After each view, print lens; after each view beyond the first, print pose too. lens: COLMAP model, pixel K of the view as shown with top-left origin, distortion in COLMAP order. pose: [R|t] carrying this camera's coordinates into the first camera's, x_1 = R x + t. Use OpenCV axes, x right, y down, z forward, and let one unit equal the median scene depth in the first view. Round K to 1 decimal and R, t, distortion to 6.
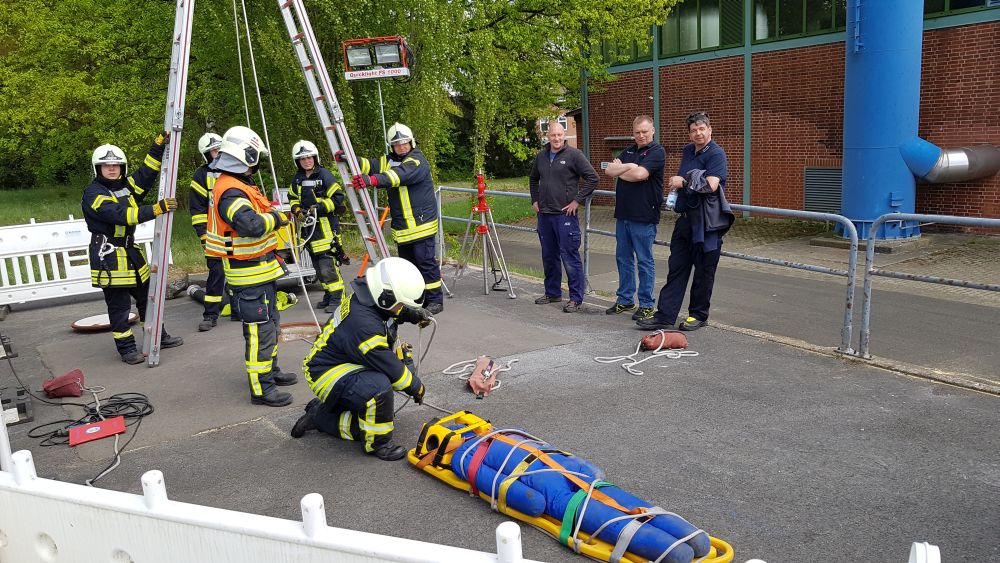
lens RADIAL K [[768.6, 0, 498.0], [0, 768.6, 284.9], [0, 0, 1]] dist [0.066026, -0.105176]
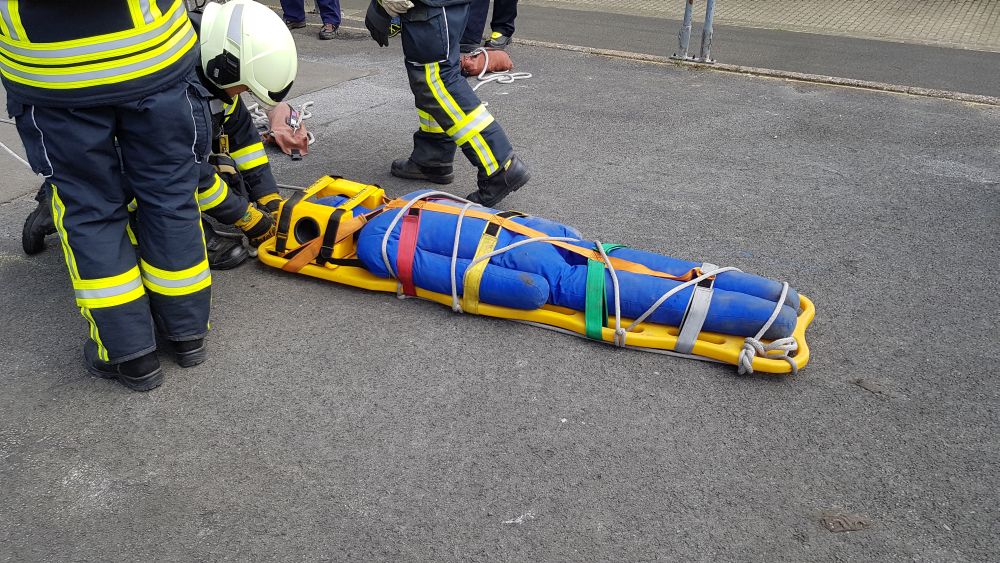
lens RADIAL K [[768.6, 0, 498.0], [0, 768.6, 284.9], [0, 0, 1]] dist [0.066026, -0.105176]
pose [[0.890449, -0.187551, 0.414639, -0.216155], [0.050462, 0.946202, 0.319619, 0.052754], [-0.452277, -0.263680, 0.852008, 0.376966]]
